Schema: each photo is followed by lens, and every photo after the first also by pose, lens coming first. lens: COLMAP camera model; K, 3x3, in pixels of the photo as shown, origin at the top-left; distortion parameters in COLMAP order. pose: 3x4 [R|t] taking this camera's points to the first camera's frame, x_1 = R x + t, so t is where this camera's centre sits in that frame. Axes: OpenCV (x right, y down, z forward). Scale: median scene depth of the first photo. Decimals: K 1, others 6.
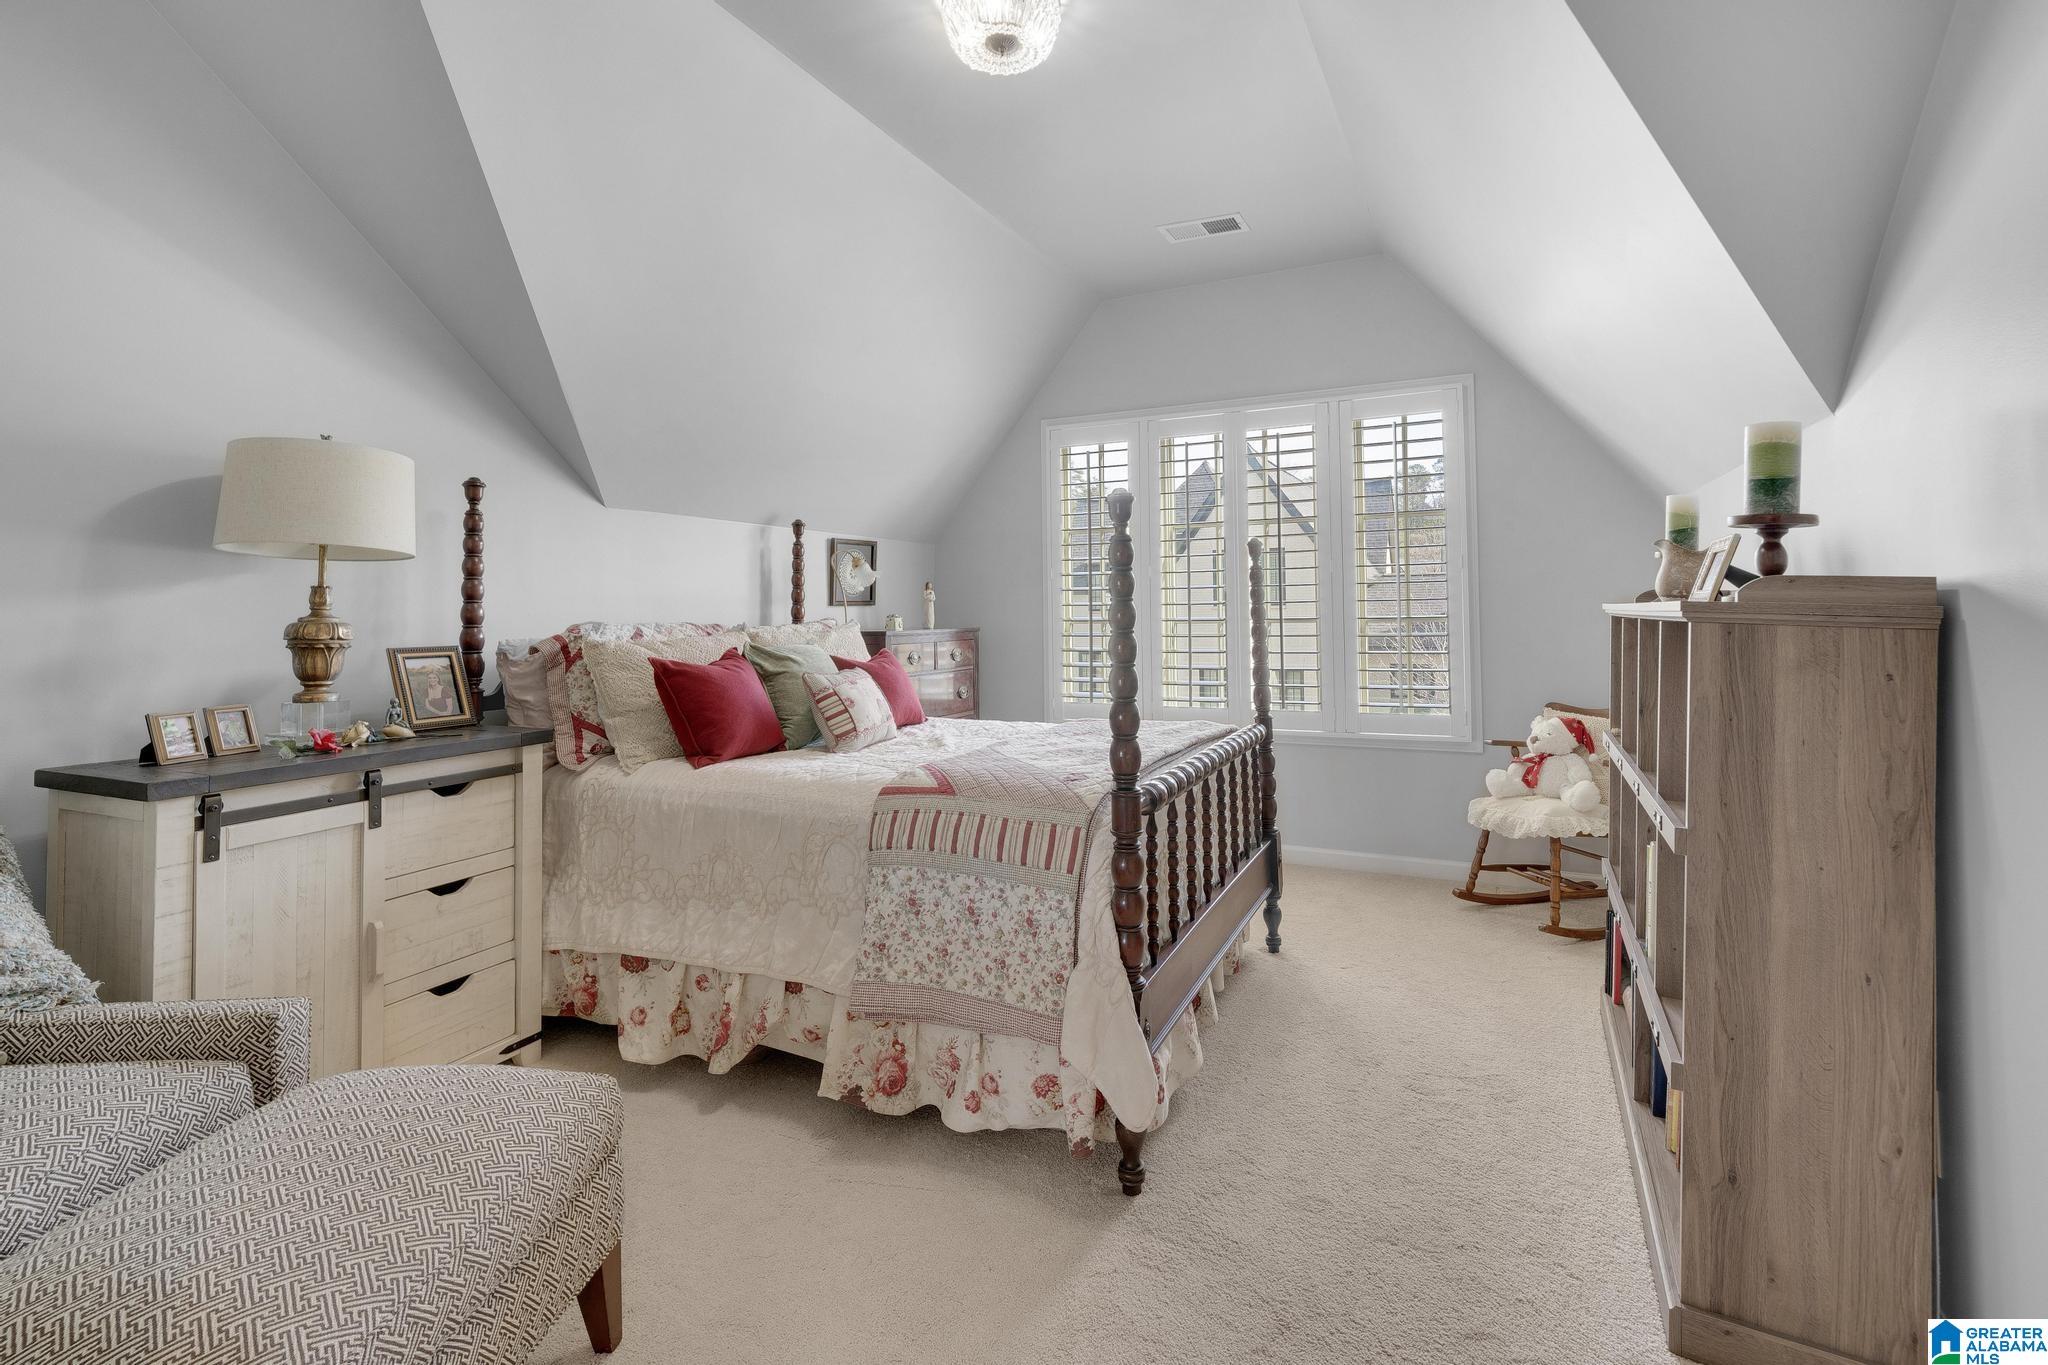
lens RADIAL K [[896.7, 0, 1025.2], [0, 896.7, 599.9], [0, 0, 1]] dist [0.001035, 0.004315]
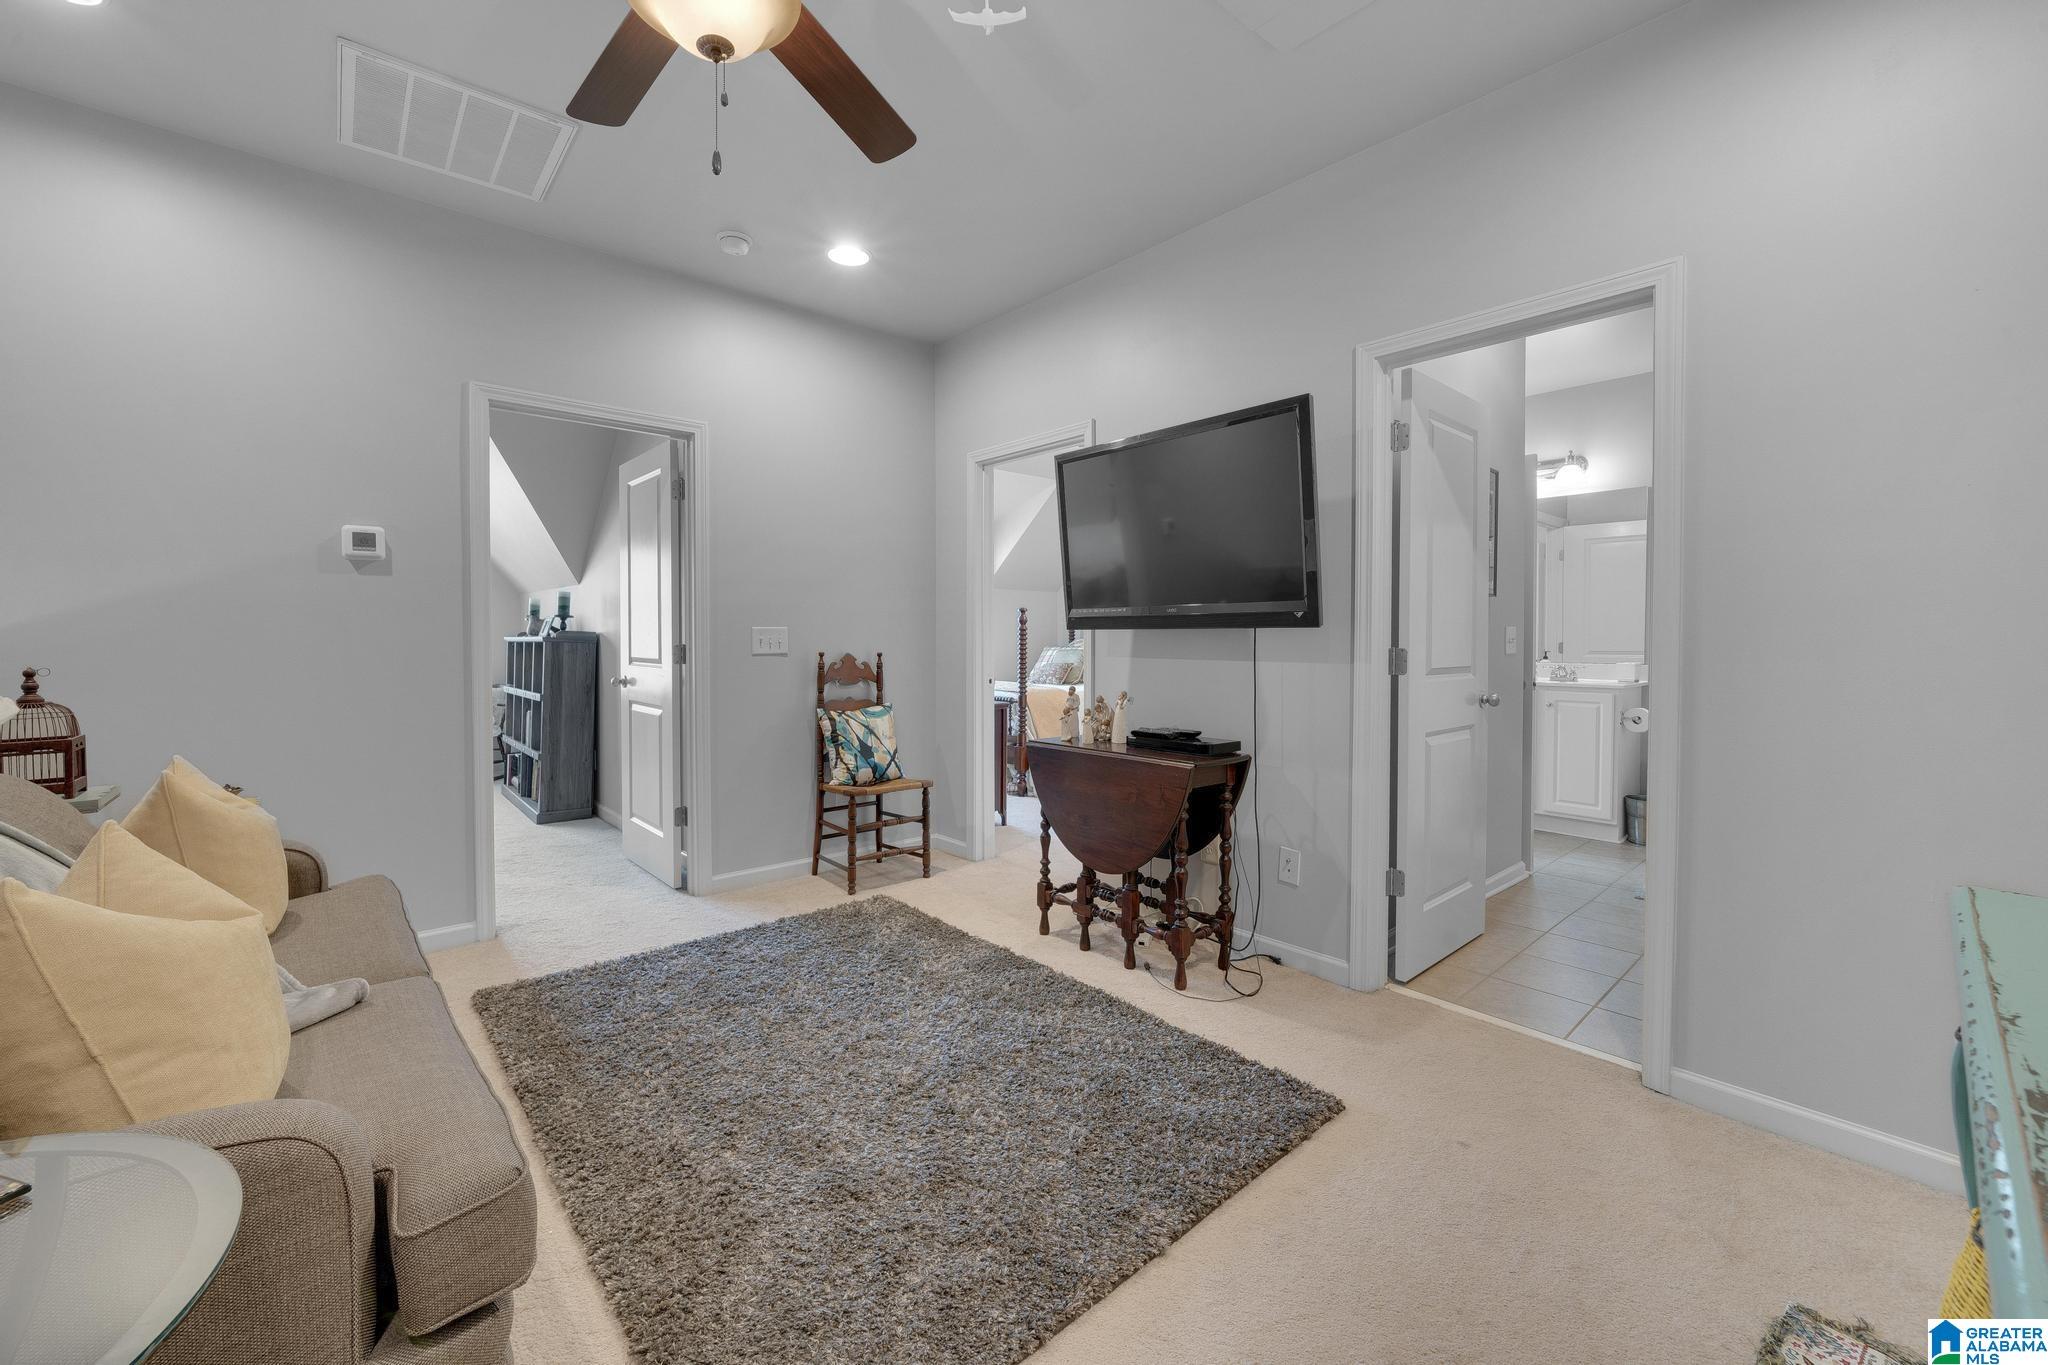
lens RADIAL K [[797.5, 0, 1019.6], [0, 797.5, 647.8], [0, 0, 1]] dist [-0.014902, -0.000115]
pose [[0.344399, 0.001203, 0.938823, -1.316092], [-0.015894, 0.999863, 0.004549, 0.002184], [-0.938689, -0.016488, 0.344371, -1.565898]]
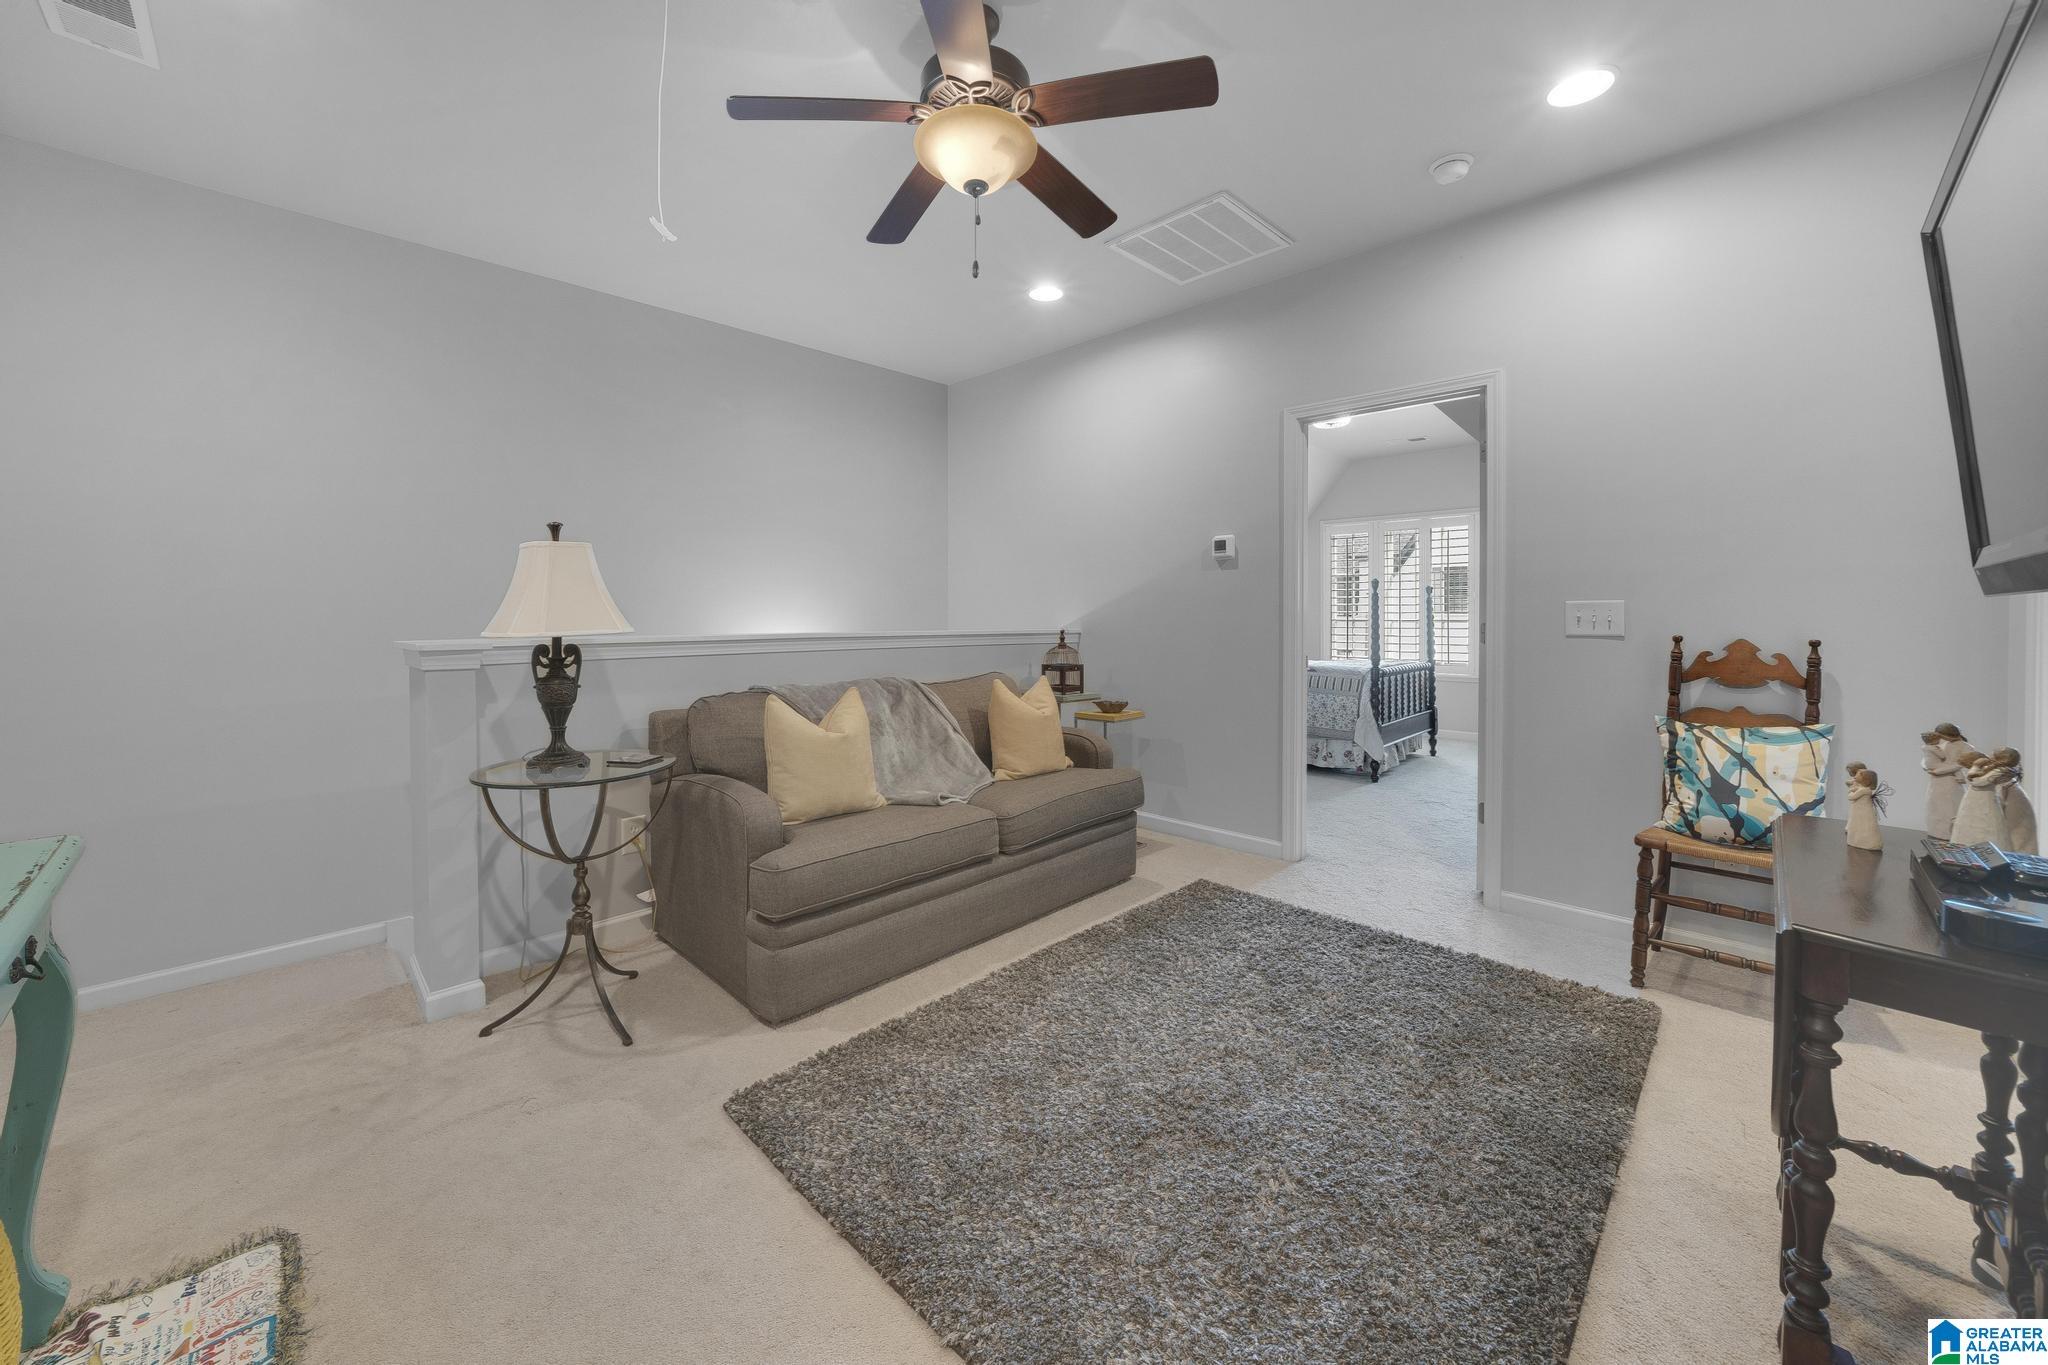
lens RADIAL K [[772.3, 0, 1025.7], [0, 772.3, 616.4], [0, 0, 1]] dist [-0.021959, 0.000090]
pose [[0.961188, 0.017300, -0.275351, -0.336105], [-0.012956, 0.999761, 0.017588, -0.012730], [0.275590, -0.013337, 0.961183, -1.999972]]
